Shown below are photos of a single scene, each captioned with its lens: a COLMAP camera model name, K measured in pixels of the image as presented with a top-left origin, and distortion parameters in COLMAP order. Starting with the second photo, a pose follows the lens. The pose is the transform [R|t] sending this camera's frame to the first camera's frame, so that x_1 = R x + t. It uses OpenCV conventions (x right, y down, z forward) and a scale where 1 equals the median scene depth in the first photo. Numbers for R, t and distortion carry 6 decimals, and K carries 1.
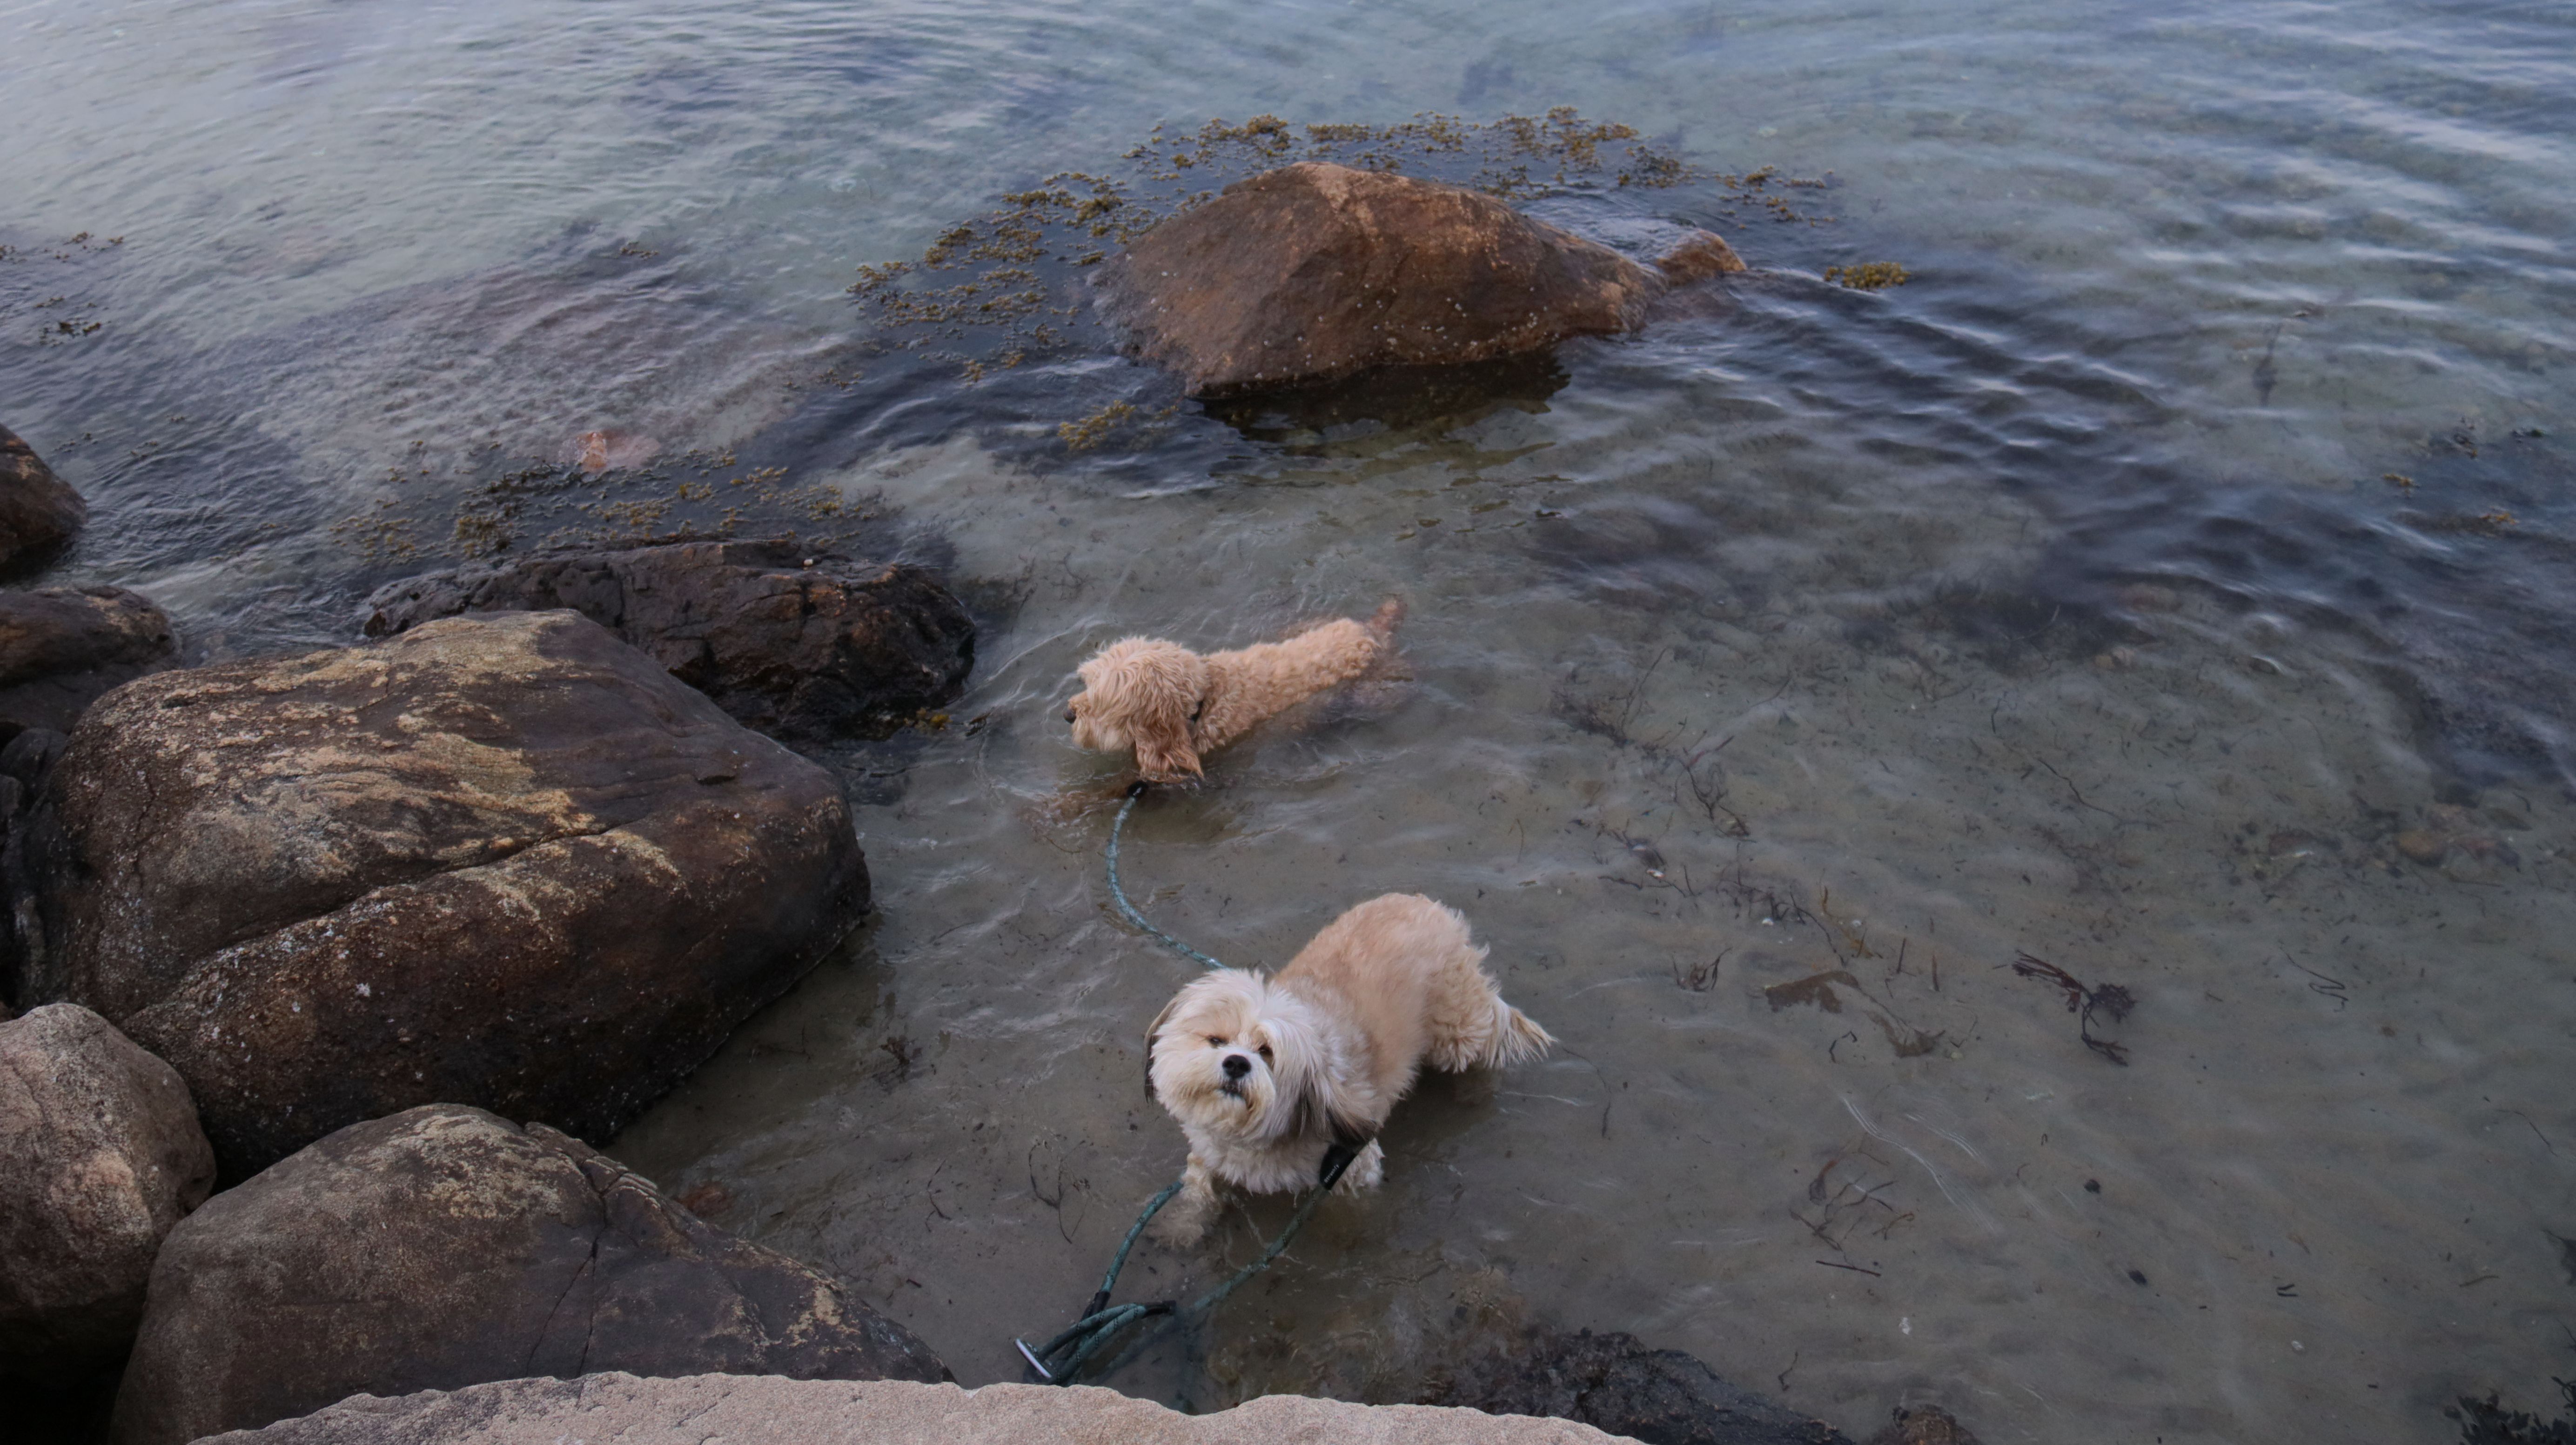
lens RADIAL K [[2414.6, 0, 1288.1], [0, 2414.6, 616.5], [0, 0, 1]] dist [-0.013992, 0.006254]
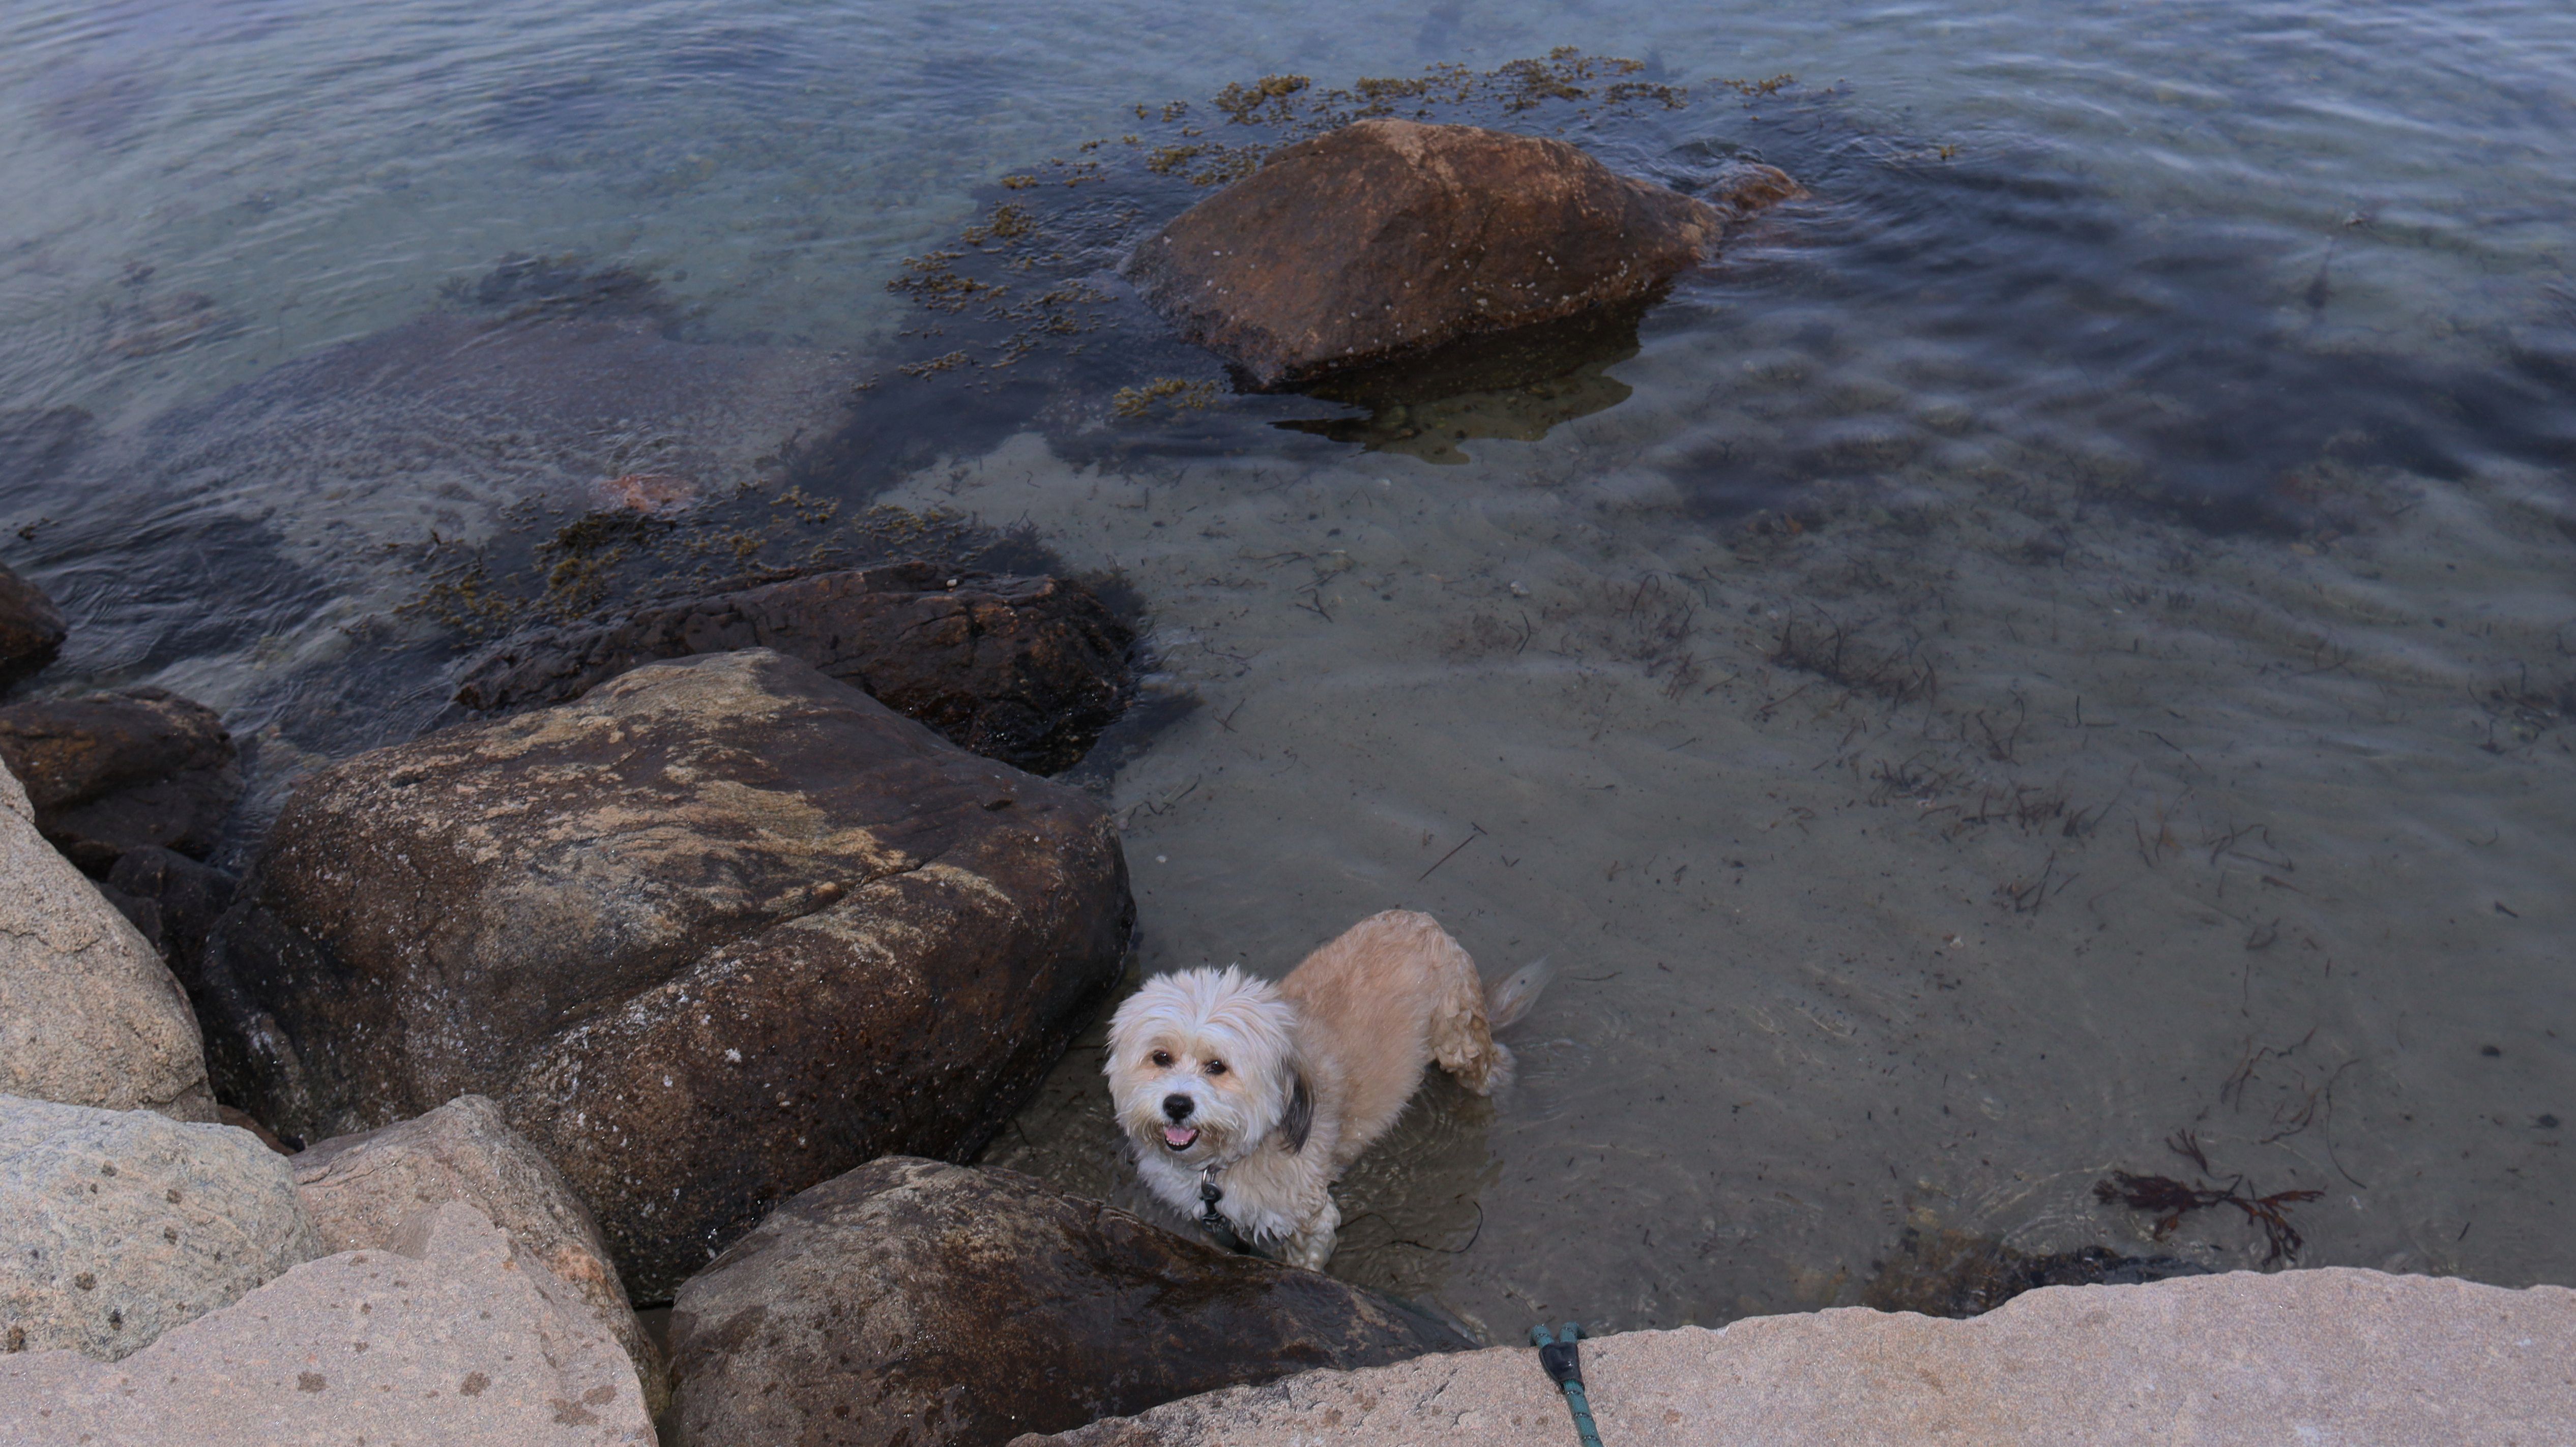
lens RADIAL K [[2623.8, 0, 1288.0], [0, 2623.8, 723.5], [0, 0, 1]] dist [-0.073421, 0.241464]
pose [[0.987252, -0.102057, 0.122137, -0.256364], [0.099555, 0.994681, 0.026435, 0.021971], [-0.124185, -0.013939, 0.992161, -0.008507]]
